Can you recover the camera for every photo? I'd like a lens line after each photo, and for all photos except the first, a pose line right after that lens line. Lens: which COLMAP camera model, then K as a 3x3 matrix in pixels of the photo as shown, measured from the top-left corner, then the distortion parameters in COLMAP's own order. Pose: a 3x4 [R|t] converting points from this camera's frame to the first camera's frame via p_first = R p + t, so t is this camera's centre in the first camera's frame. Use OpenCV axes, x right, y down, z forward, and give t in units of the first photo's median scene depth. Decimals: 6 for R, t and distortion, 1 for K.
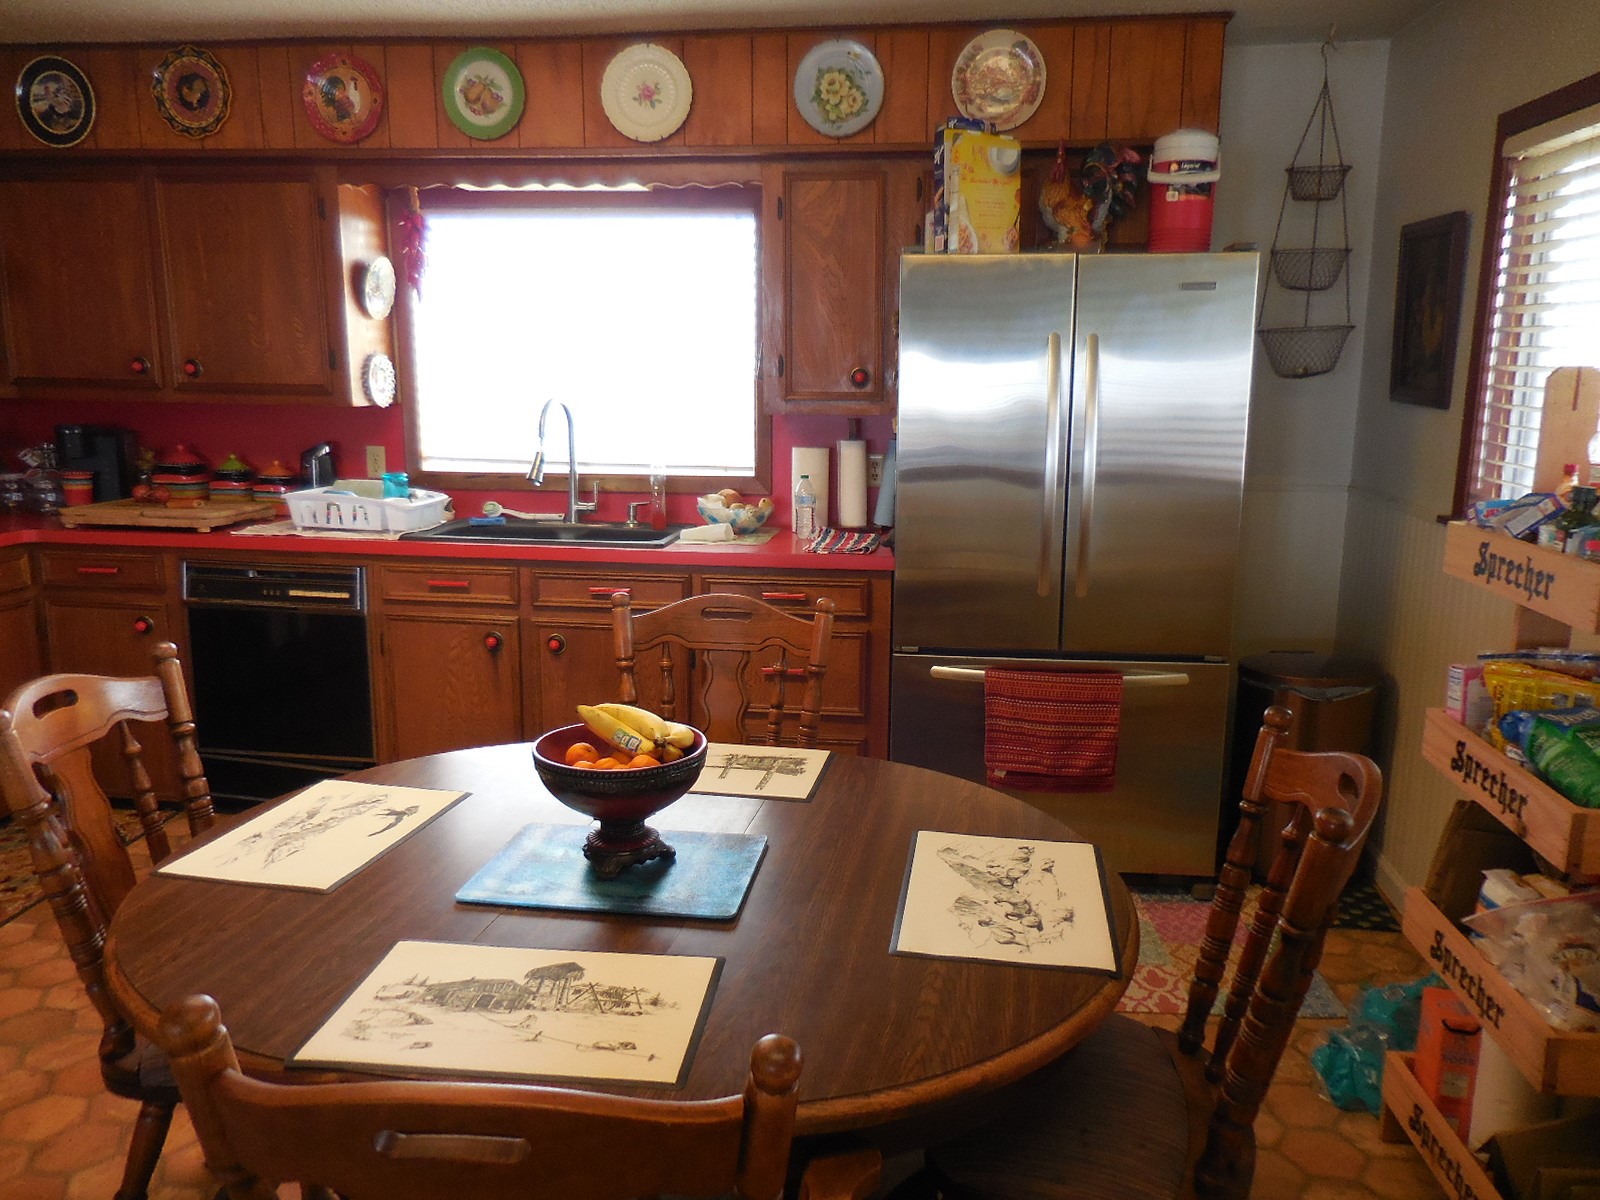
lens RADIAL K [[1217.1, 0, 815.9], [0, 1217.1, 631.9], [0, 0, 1]] dist [-0.027536, 0.024719]
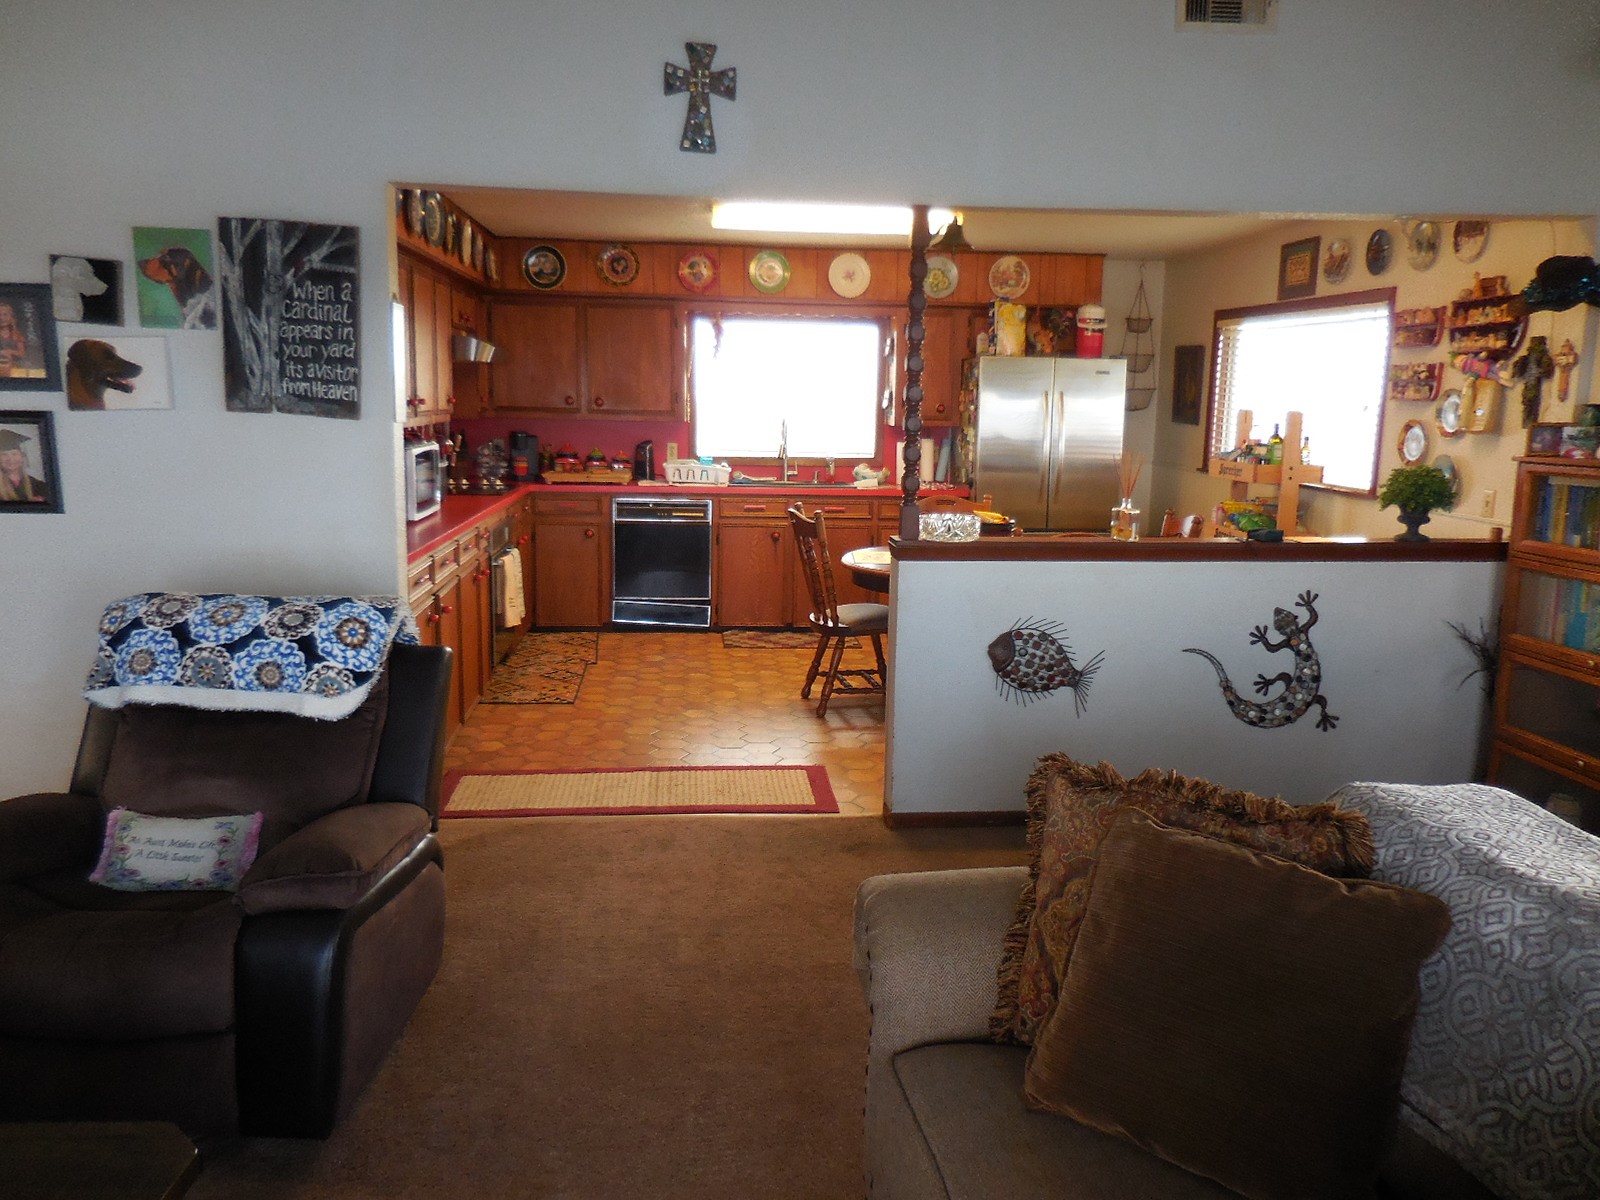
lens RADIAL K [[1217.1, 0, 793.0], [0, 1217.1, 652.3], [0, 0, 1]] dist [-0.027536, 0.024719]
pose [[0.980401, -0.036796, 0.193547, -0.643872], [0.034654, 0.999295, 0.014441, 0.177435], [-0.193942, -0.007451, 0.980985, -1.040686]]
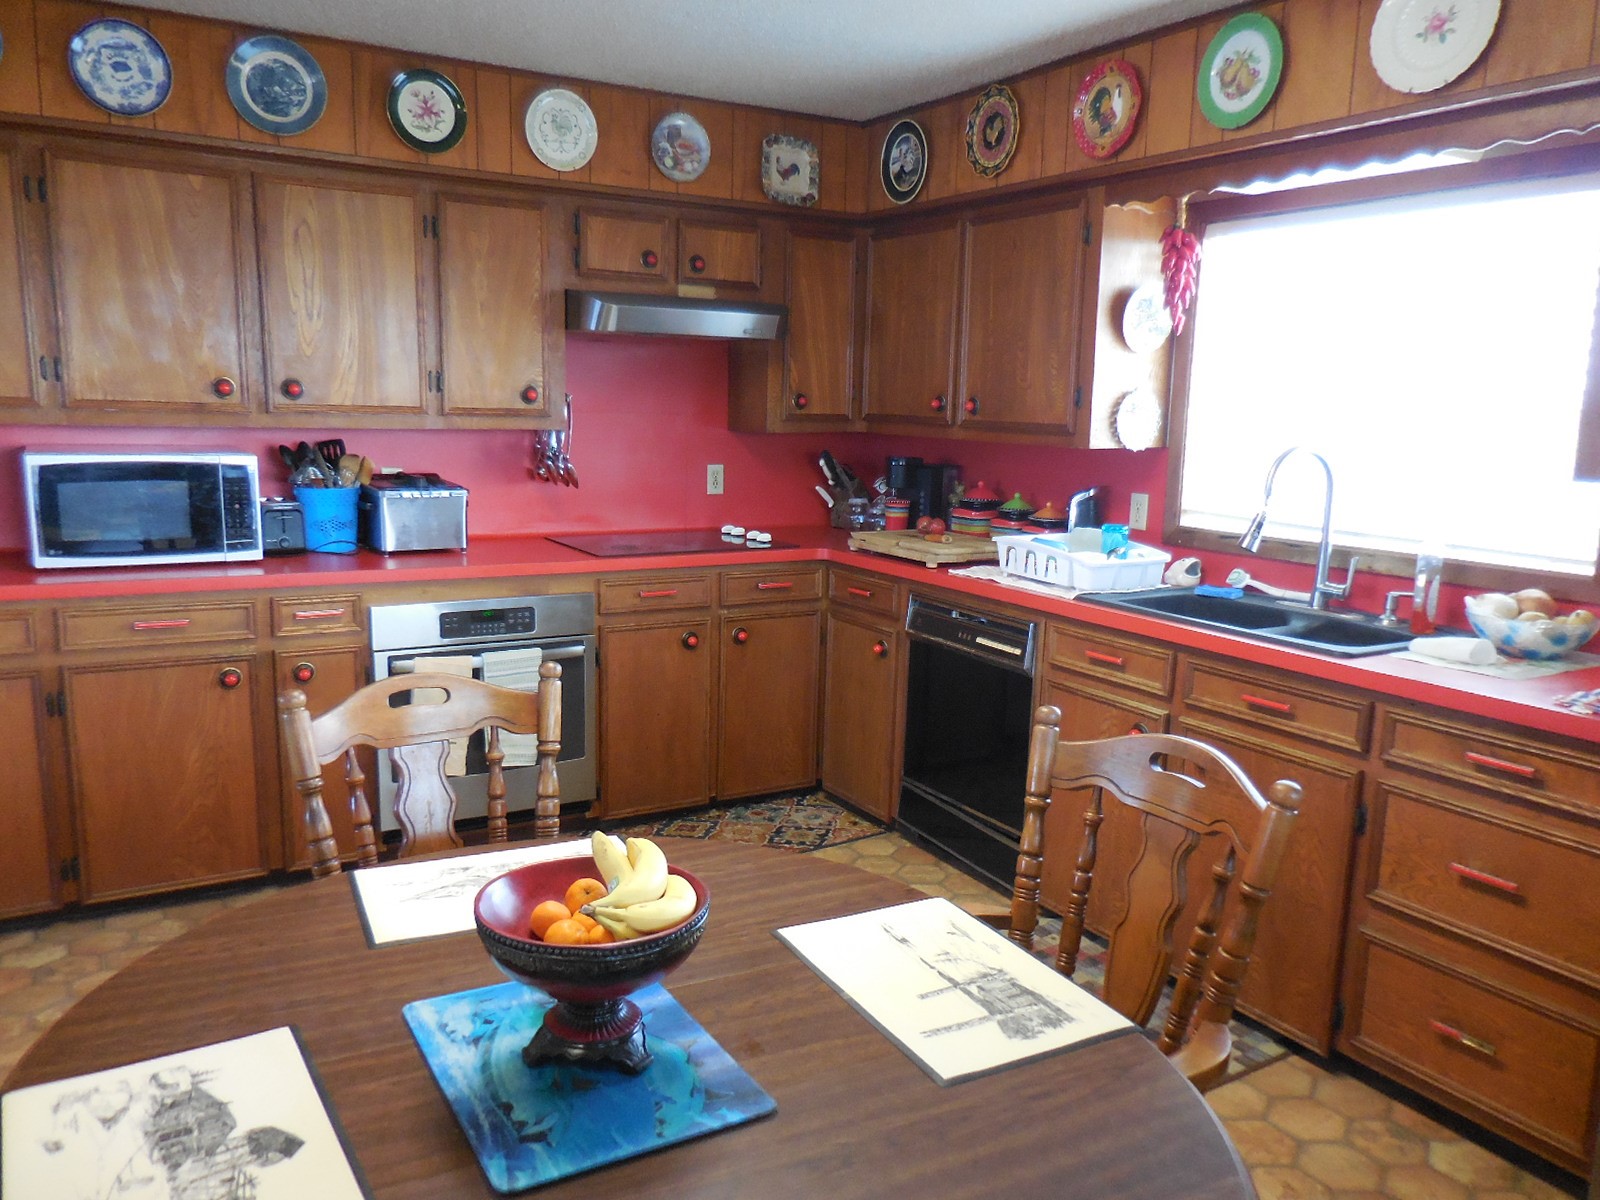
lens RADIAL K [[1217.1, 0, 788.1], [0, 1217.1, 633.3], [0, 0, 1]] dist [-0.027536, 0.024719]
pose [[0.603268, 0.149470, -0.783407, 0.226700], [-0.175604, 0.983069, 0.052339, -0.061394], [0.777966, 0.105995, 0.619301, 0.291077]]
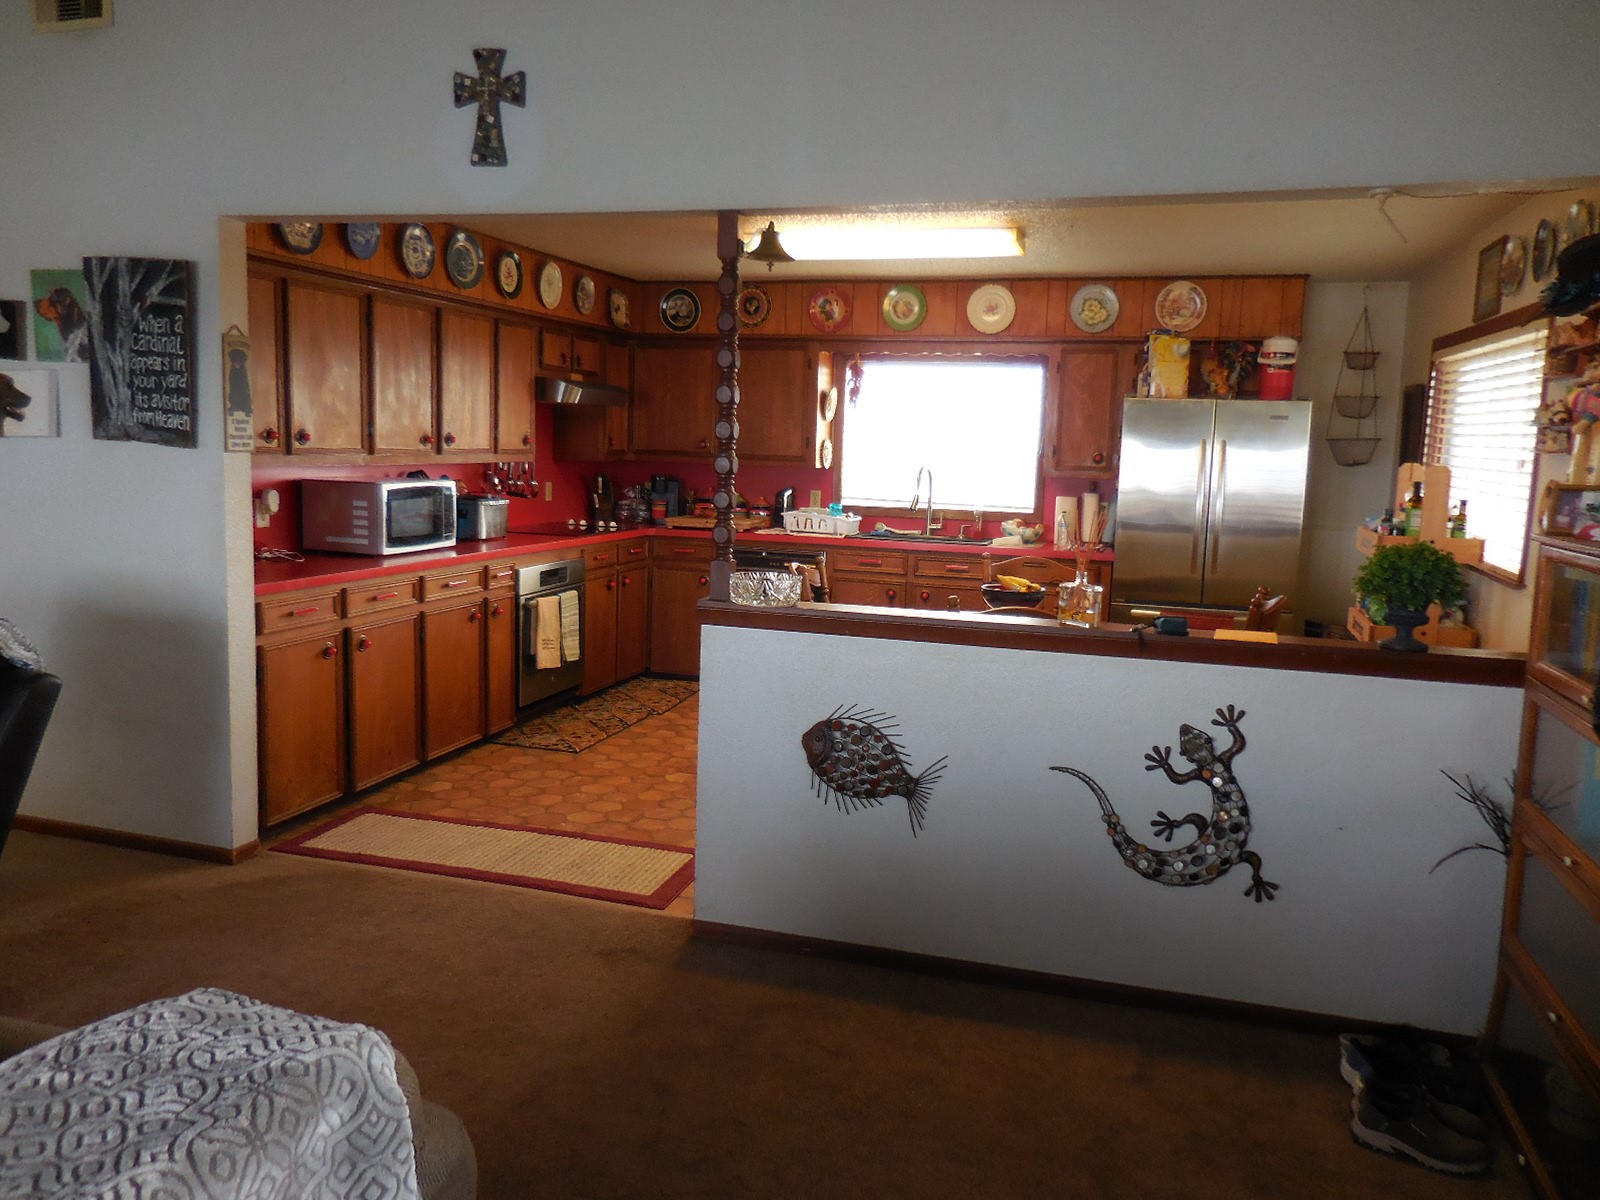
lens RADIAL K [[1217.1, 0, 786.9], [0, 1217.1, 644.8], [0, 0, 1]] dist [-0.027536, 0.024719]
pose [[0.980347, 0.049948, -0.190851, -0.060282], [-0.057031, 0.997866, -0.031798, 0.154632], [0.188856, 0.042058, 0.981104, -0.875154]]
